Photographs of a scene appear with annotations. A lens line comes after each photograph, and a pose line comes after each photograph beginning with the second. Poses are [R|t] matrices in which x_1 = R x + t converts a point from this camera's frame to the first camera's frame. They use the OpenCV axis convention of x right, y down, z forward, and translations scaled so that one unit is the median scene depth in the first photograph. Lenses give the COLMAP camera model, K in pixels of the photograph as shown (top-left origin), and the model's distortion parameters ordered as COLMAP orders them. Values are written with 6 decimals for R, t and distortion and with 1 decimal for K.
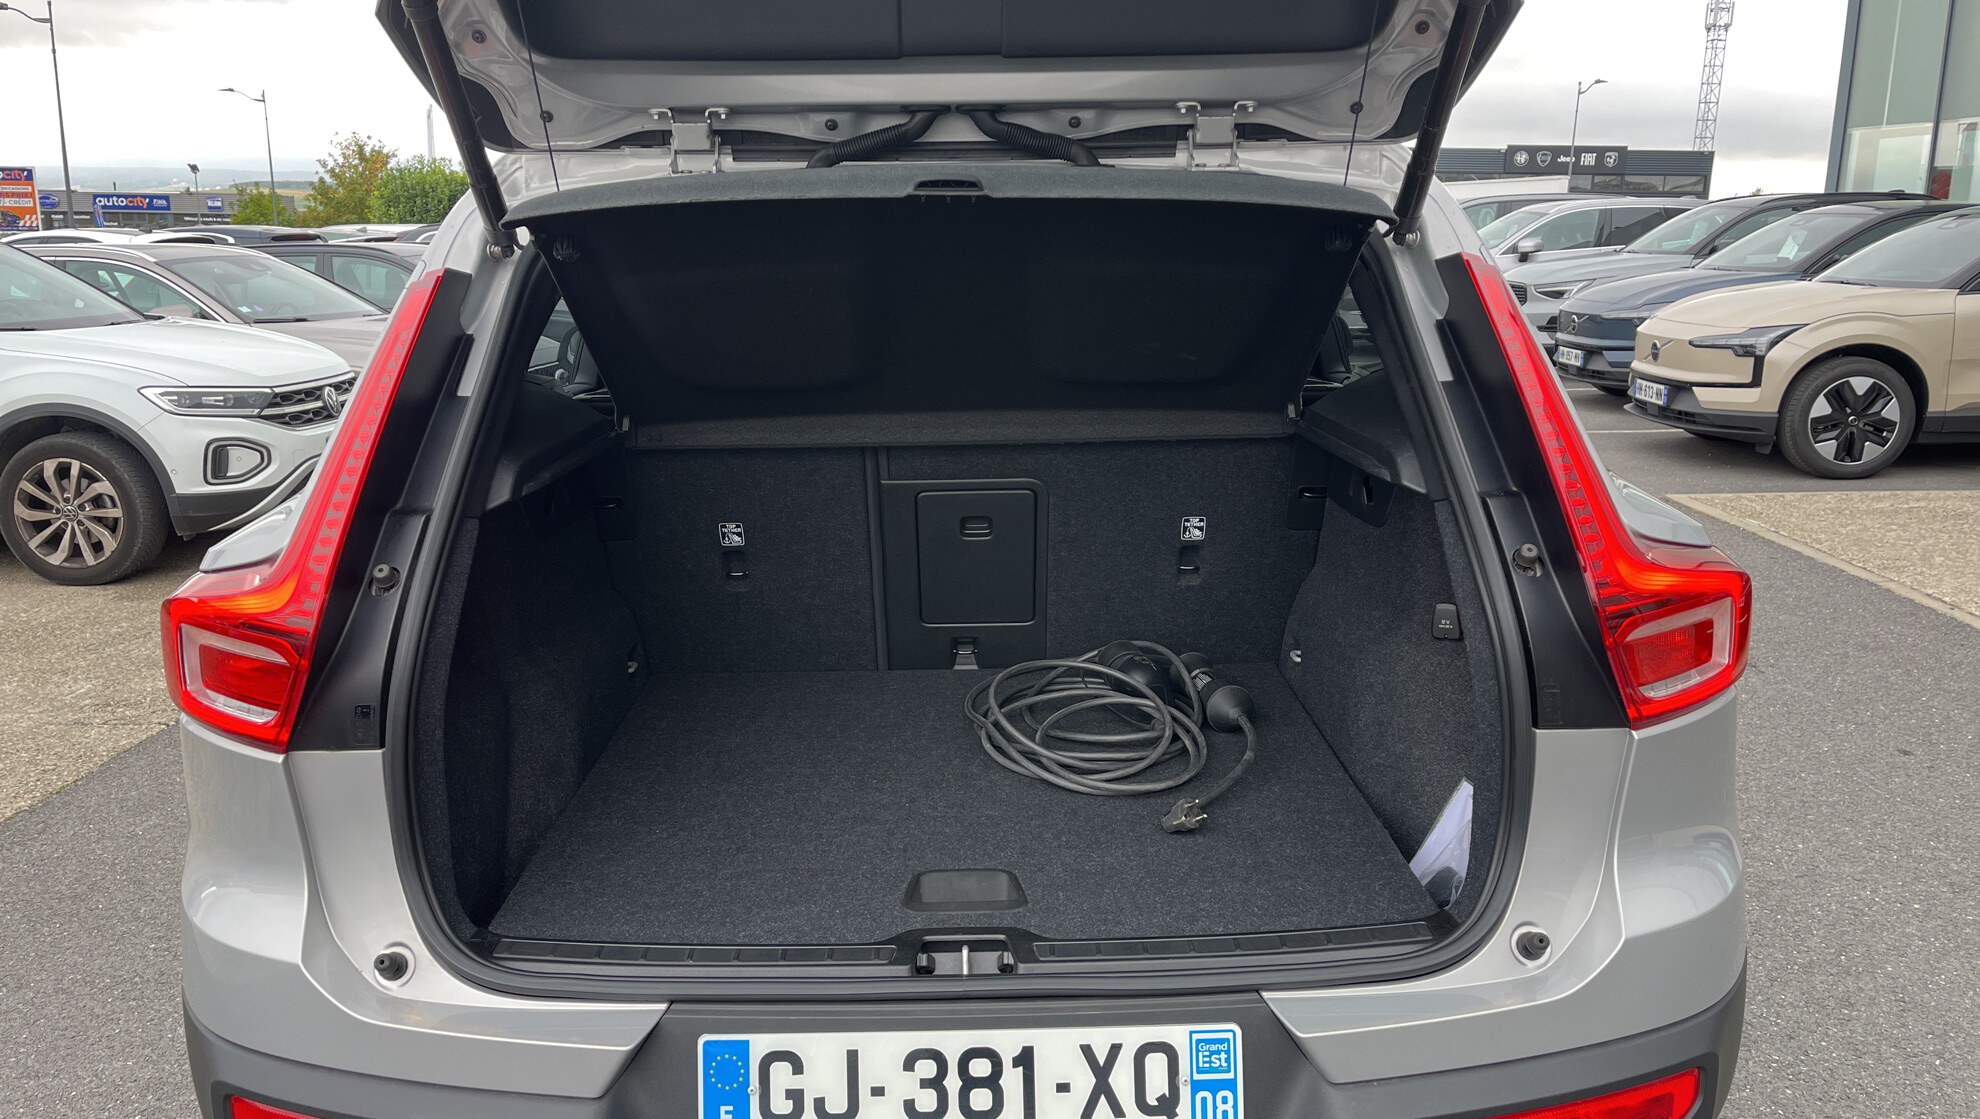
lens RADIAL K [[1576.6, 0, 984.3], [0, 1576.6, 573.9], [0, 0, 1]] dist [0.076582, -0.087755]
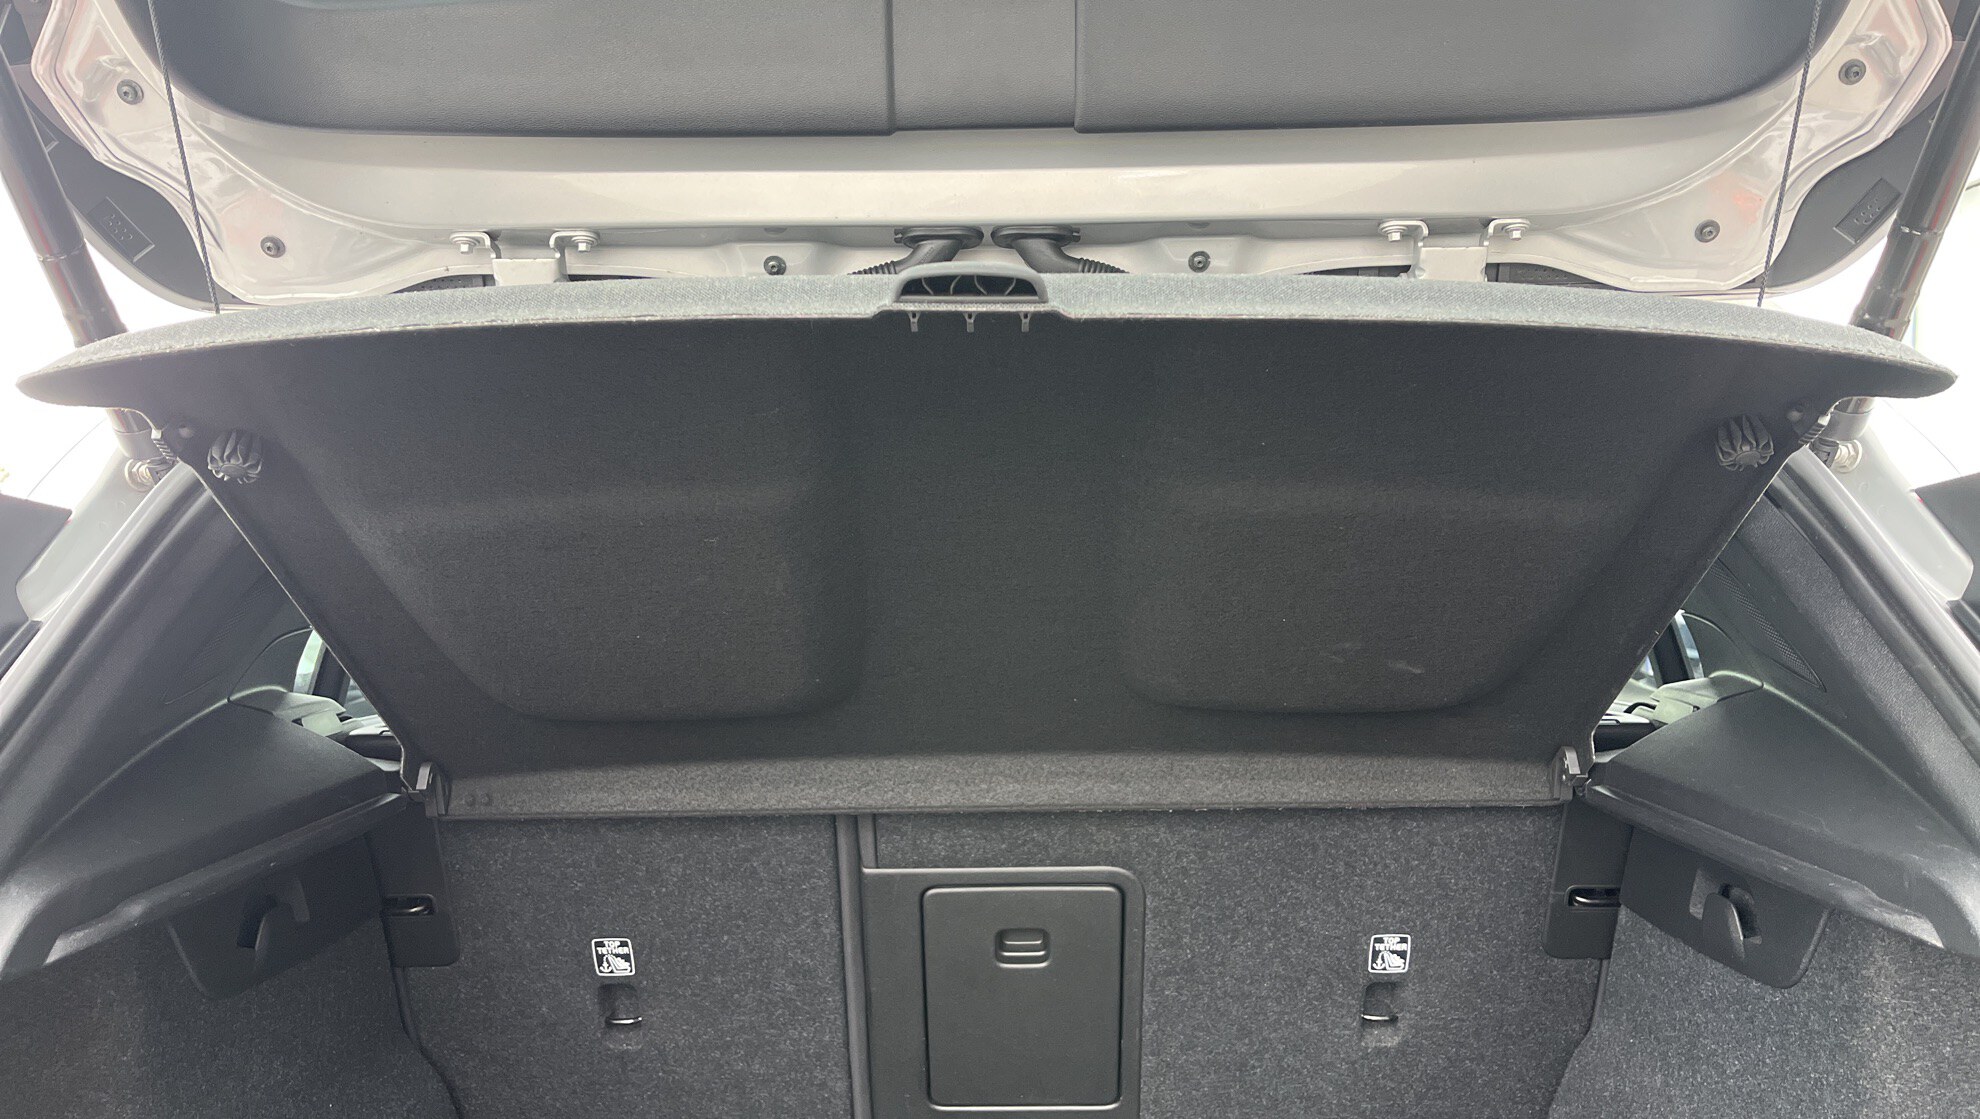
lens RADIAL K [[1576.6, 0, 989.7], [0, 1576.6, 564.8], [0, 0, 1]] dist [0.076582, -0.087755]
pose [[0.999738, 0.003395, -0.022651, -0.004735], [-0.007745, 0.980805, -0.194836, -0.057710], [0.021554, 0.194960, 0.980574, 0.405408]]
